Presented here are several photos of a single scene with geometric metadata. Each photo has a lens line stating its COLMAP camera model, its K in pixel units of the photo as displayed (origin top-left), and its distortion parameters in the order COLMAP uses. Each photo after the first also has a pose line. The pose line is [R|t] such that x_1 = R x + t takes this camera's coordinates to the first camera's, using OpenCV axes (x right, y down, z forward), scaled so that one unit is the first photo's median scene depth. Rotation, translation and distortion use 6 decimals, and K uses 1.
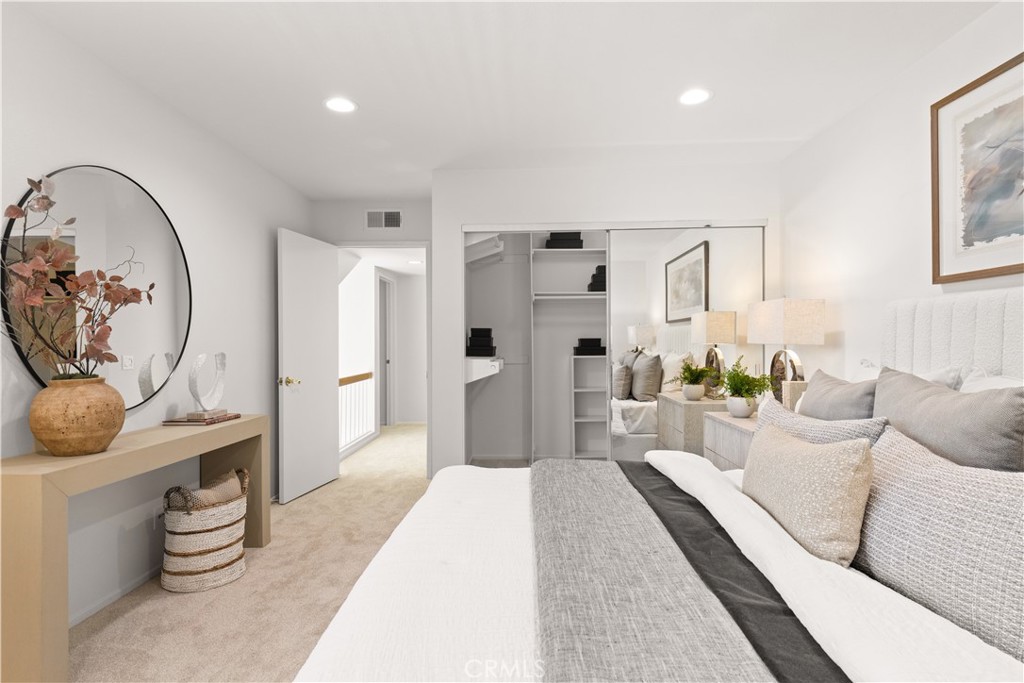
lens RADIAL K [[548.9, 0, 512.0], [0, 548.9, 341.5], [0, 0, 1]] dist [0.002187, -0.000575]
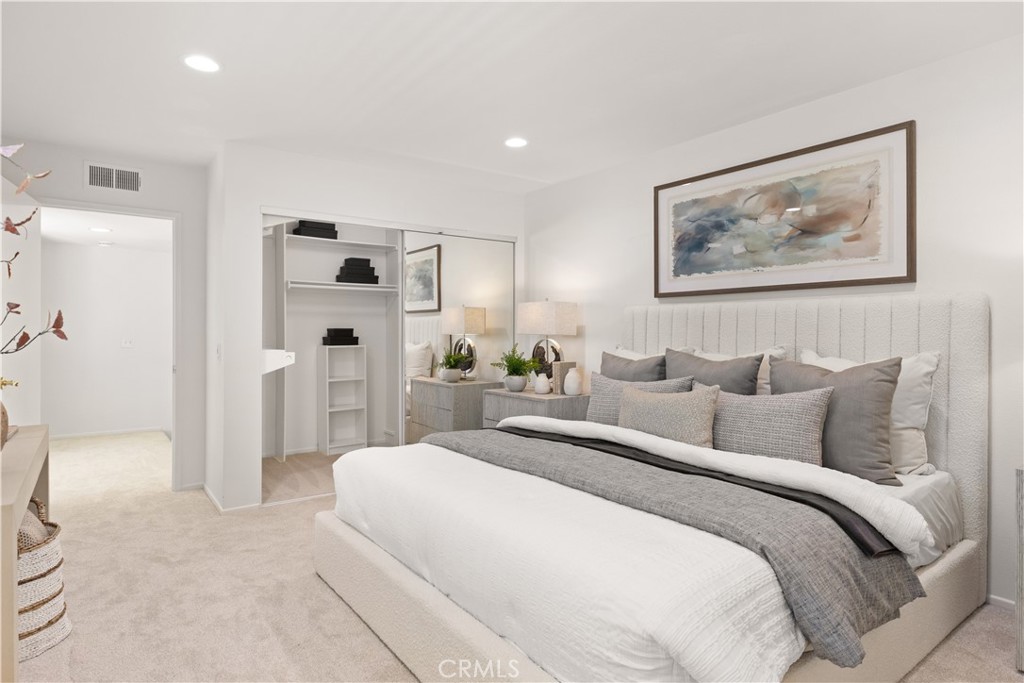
lens RADIAL K [[564.6, 0, 512.4], [0, 564.6, 329.6], [0, 0, 1]] dist [0.002723, -0.001675]
pose [[0.777363, 0.009101, 0.628986, -0.462997], [-0.006171, 0.999958, -0.006843, 0.002844], [-0.629022, 0.001438, 0.777386, -0.019830]]
